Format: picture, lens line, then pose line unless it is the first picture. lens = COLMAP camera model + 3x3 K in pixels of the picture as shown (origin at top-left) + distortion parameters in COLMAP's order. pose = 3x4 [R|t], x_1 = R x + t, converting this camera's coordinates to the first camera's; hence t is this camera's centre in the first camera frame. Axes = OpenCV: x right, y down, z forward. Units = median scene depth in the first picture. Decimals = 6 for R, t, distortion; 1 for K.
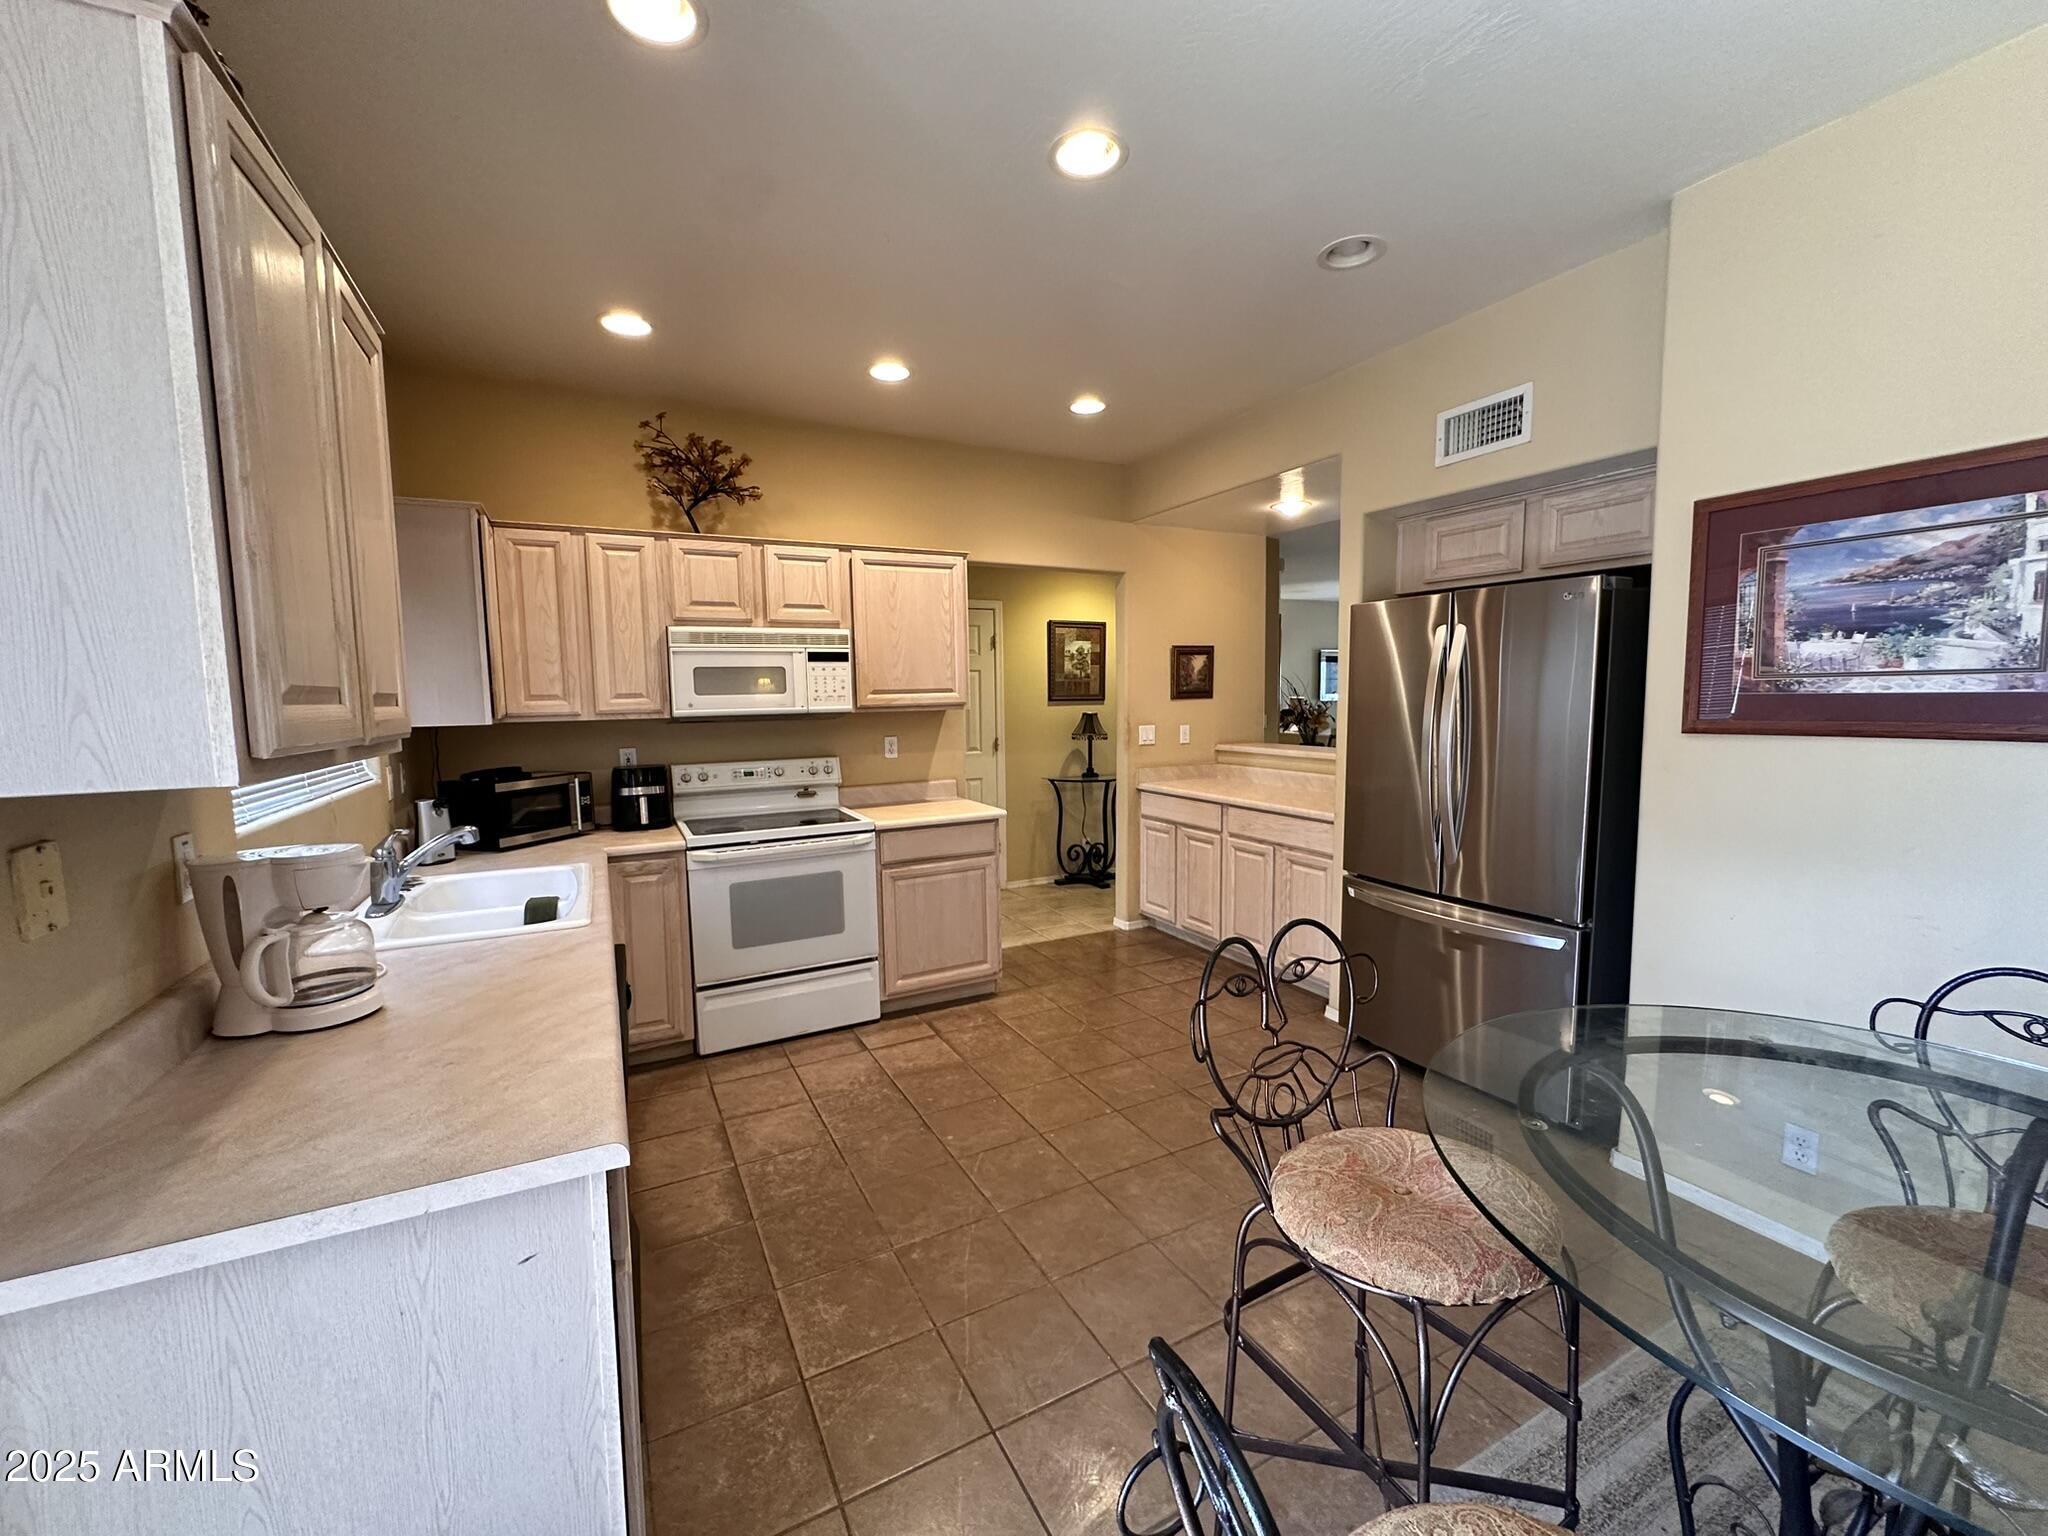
lens RADIAL K [[814.9, 0, 1017.6], [0, 814.9, 768.1], [0, 0, 1]] dist [-0.003194, -0.000075]
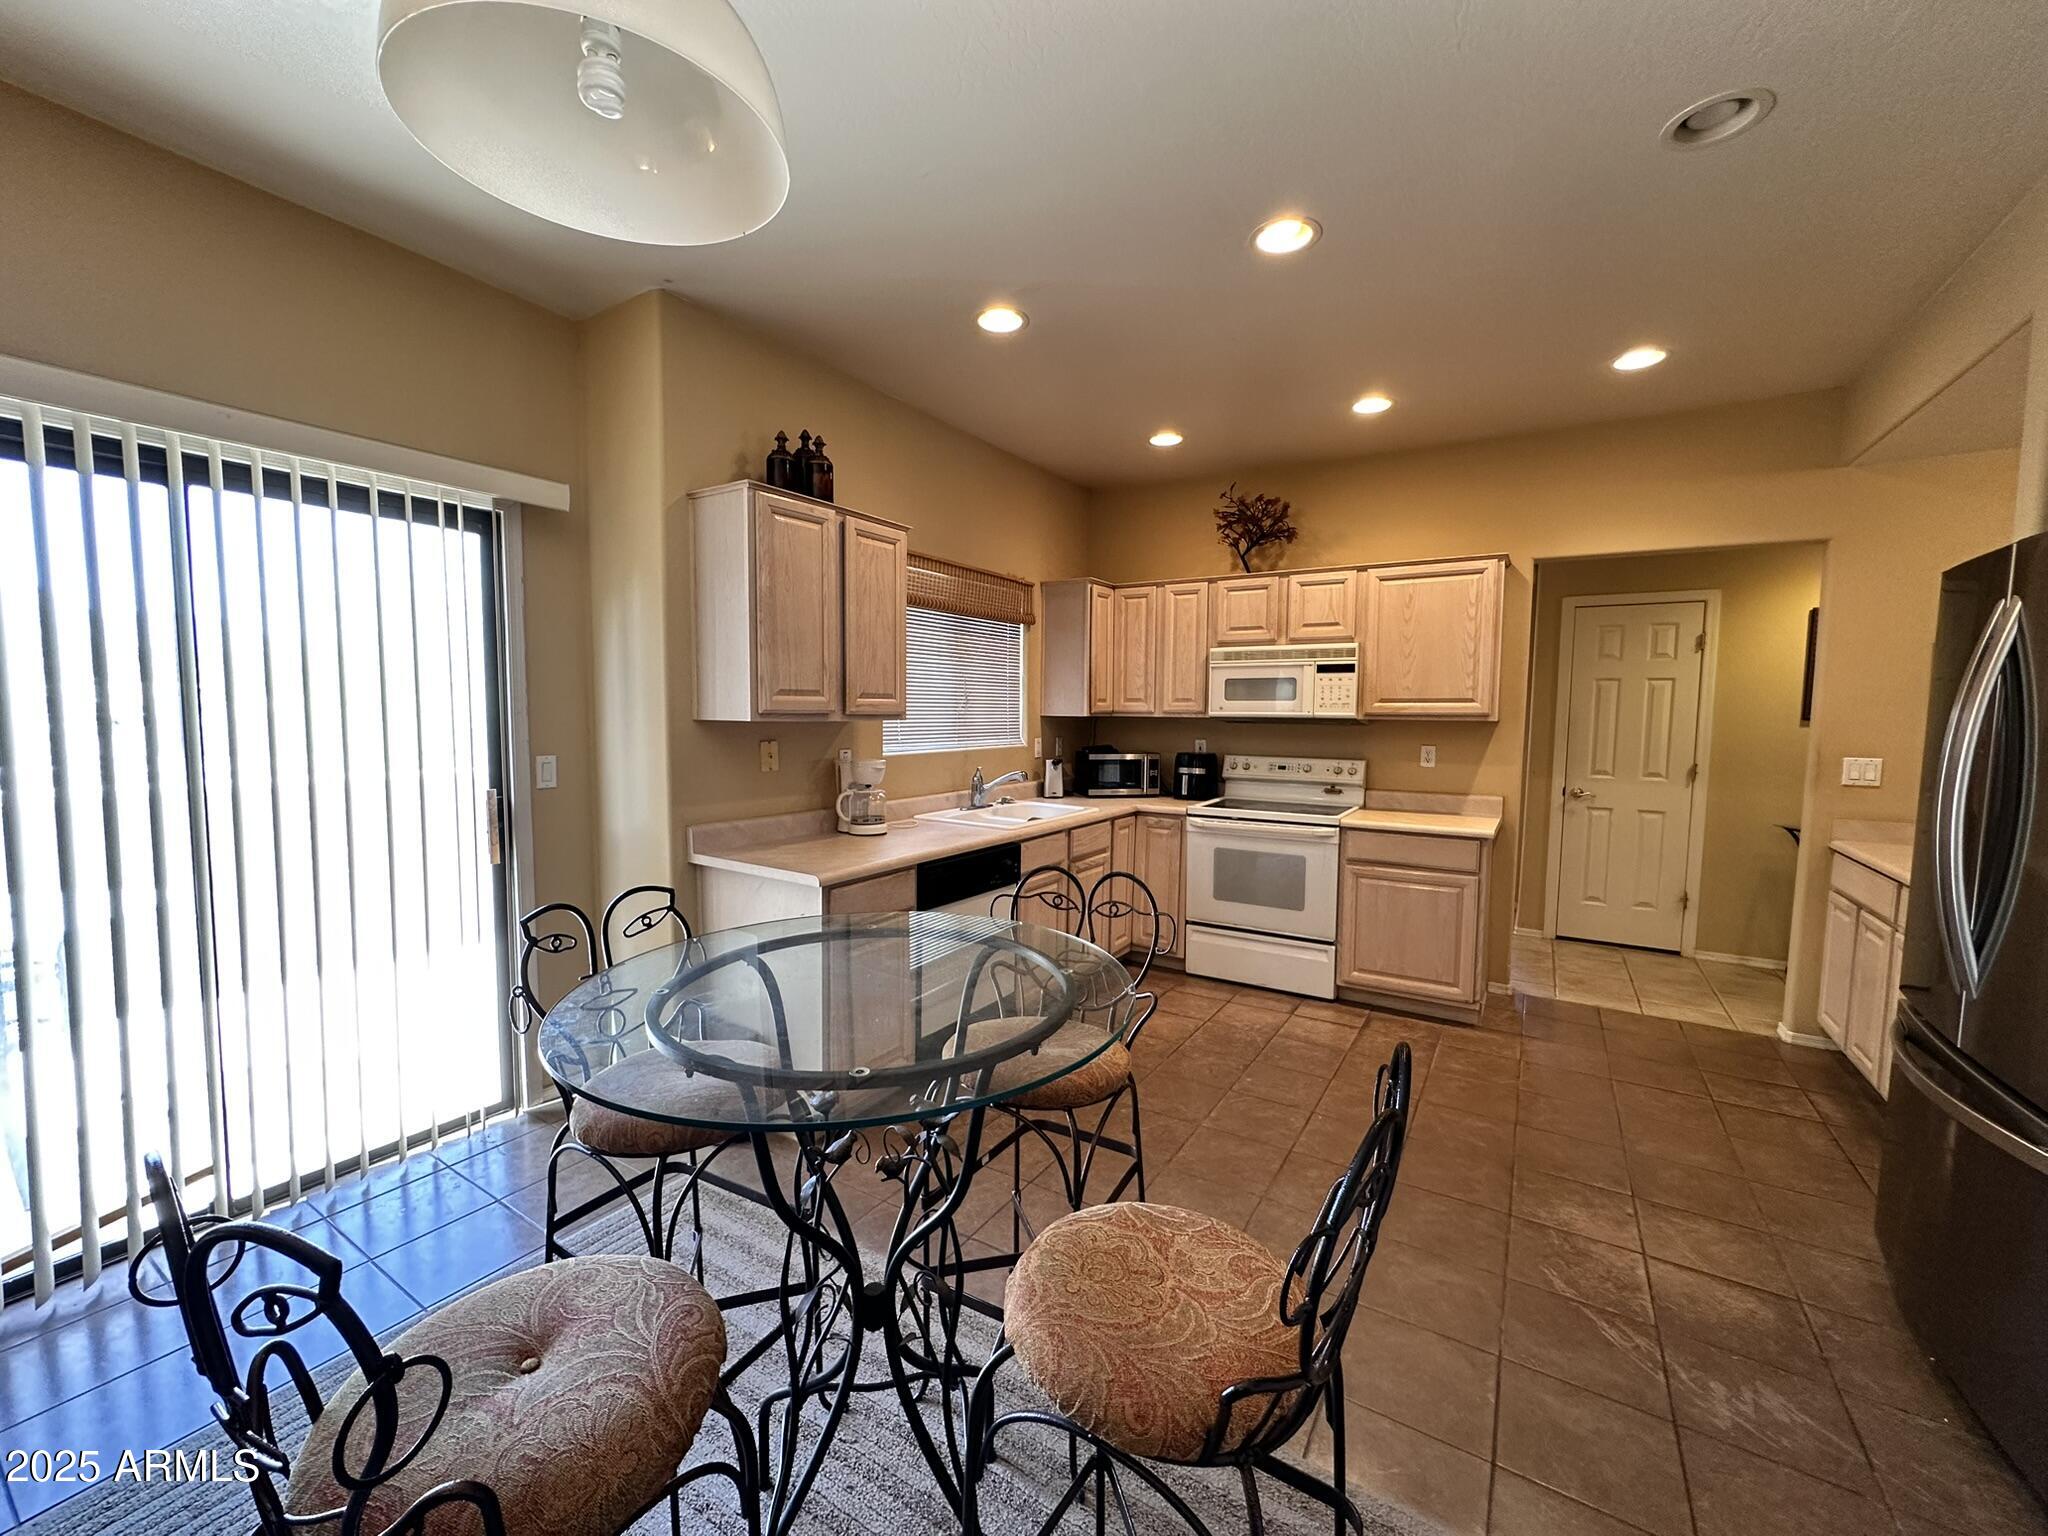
lens RADIAL K [[814.9, 0, 1027.4], [0, 814.9, 767.2], [0, 0, 1]] dist [-0.003194, -0.000075]
pose [[0.509073, 0.085793, -0.856437, 0.522905], [-0.096388, 0.994444, 0.042324, -0.008589], [0.855309, 0.061004, 0.514514, 0.071478]]
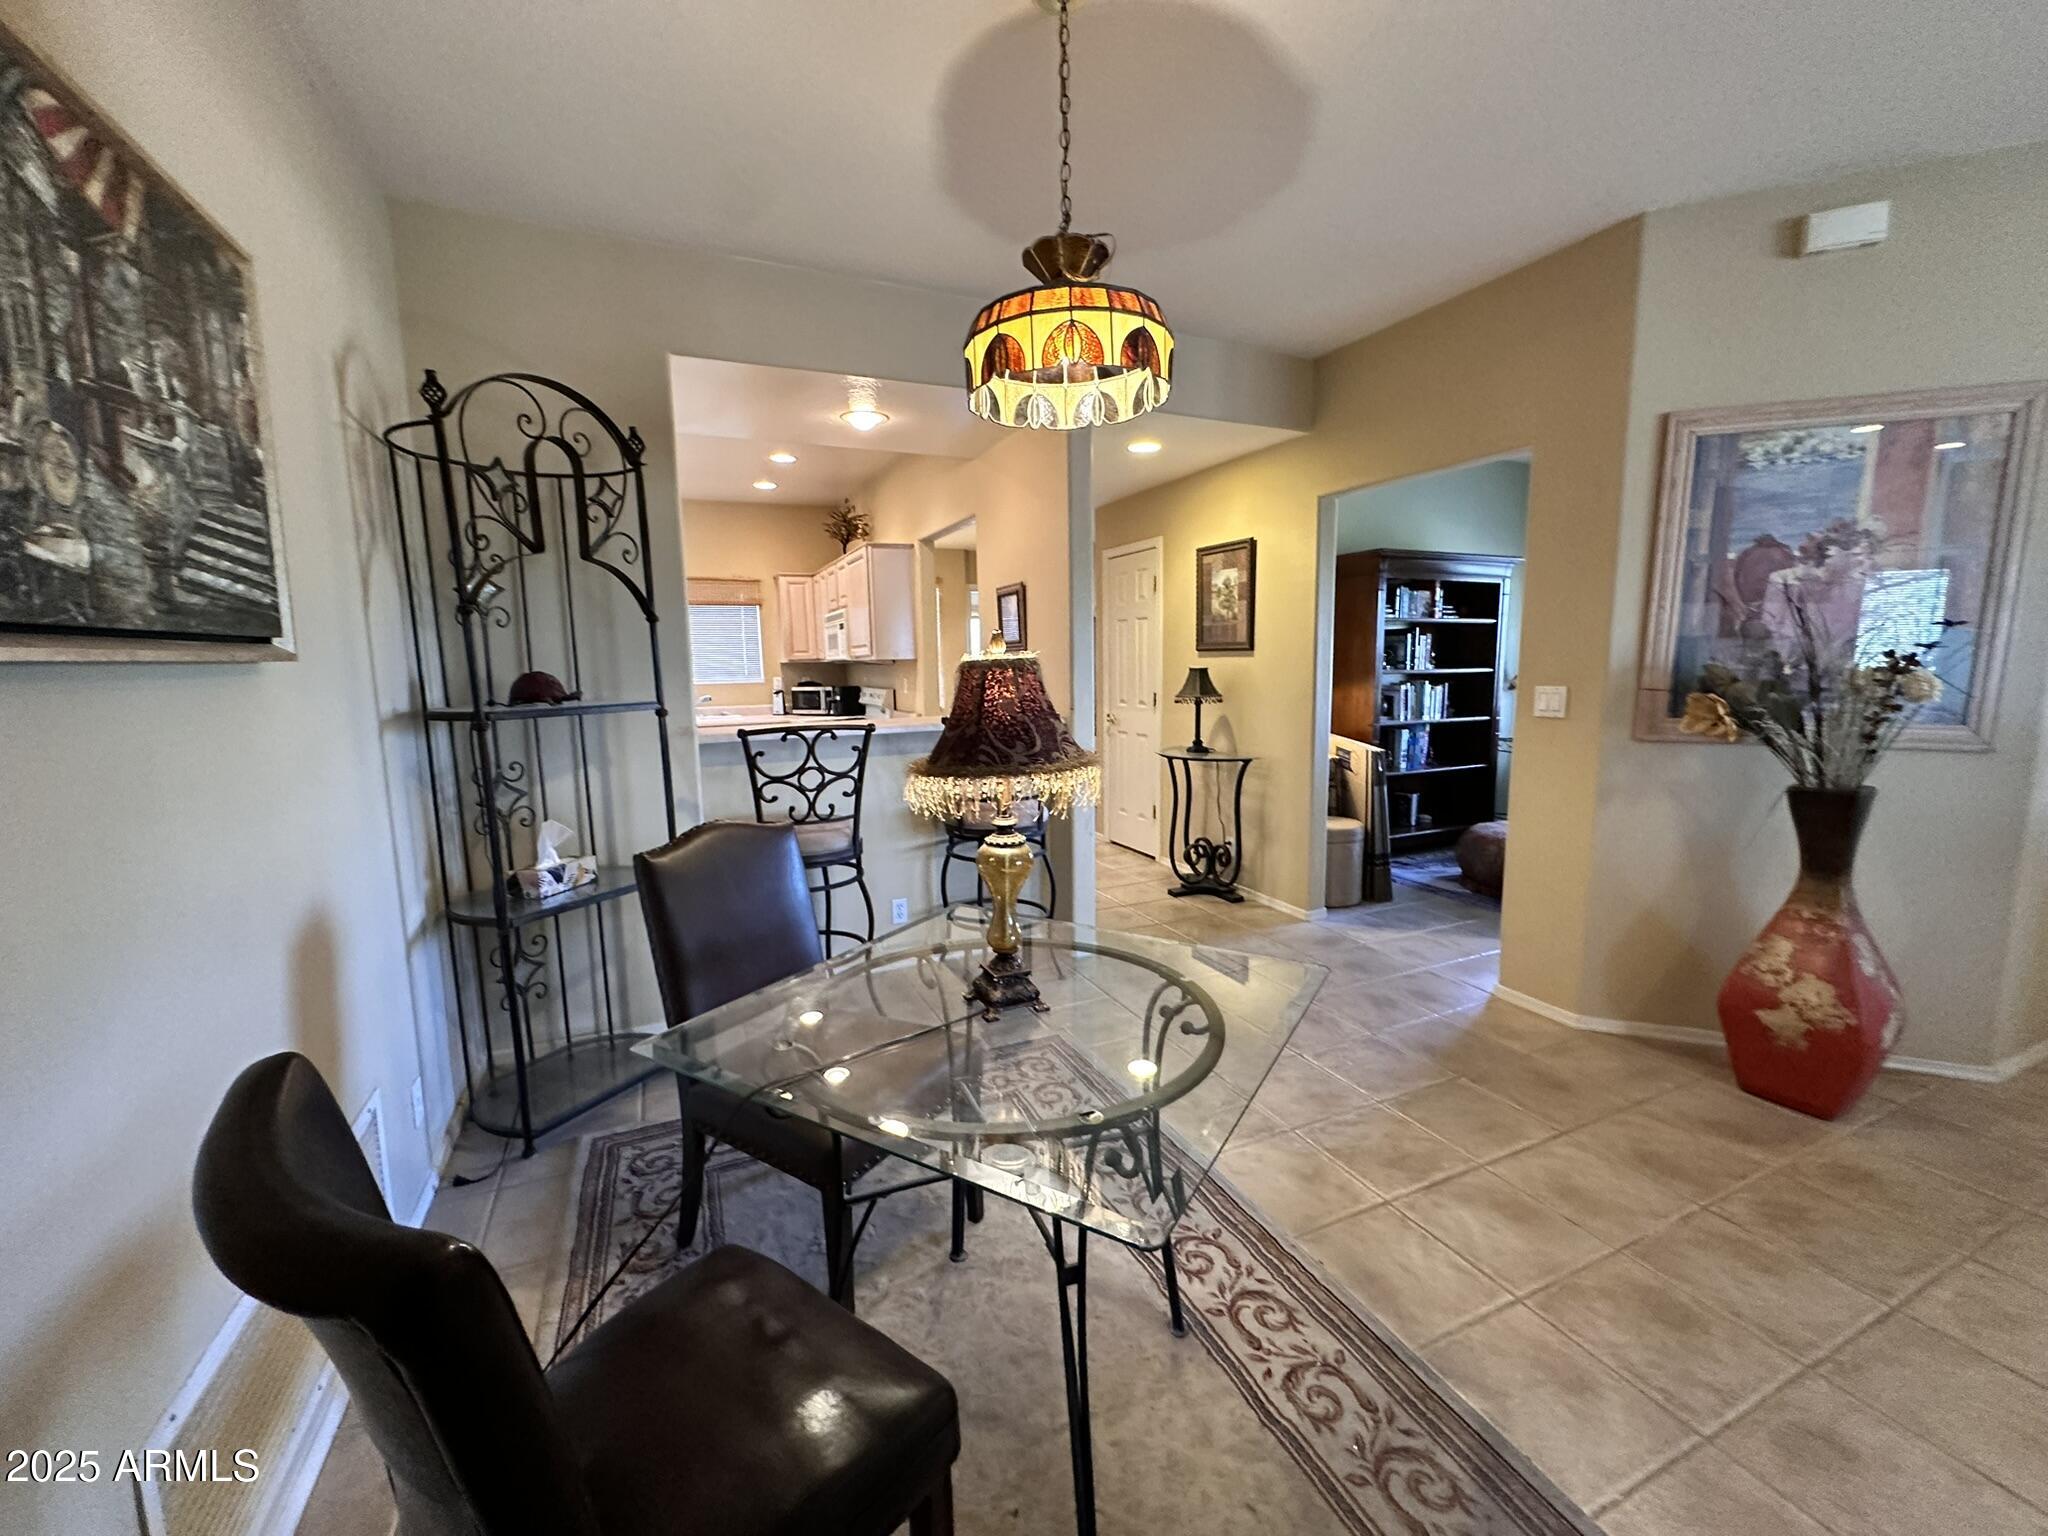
lens RADIAL K [[814.9, 0, 1013.3], [0, 814.9, 774.8], [0, 0, 1]] dist [-0.003194, -0.000075]
pose [[-0.071354, 0.156495, -0.985098, 1.440013], [-0.072608, 0.984180, 0.161608, -0.133681], [0.994805, 0.083058, -0.058863, 1.482039]]
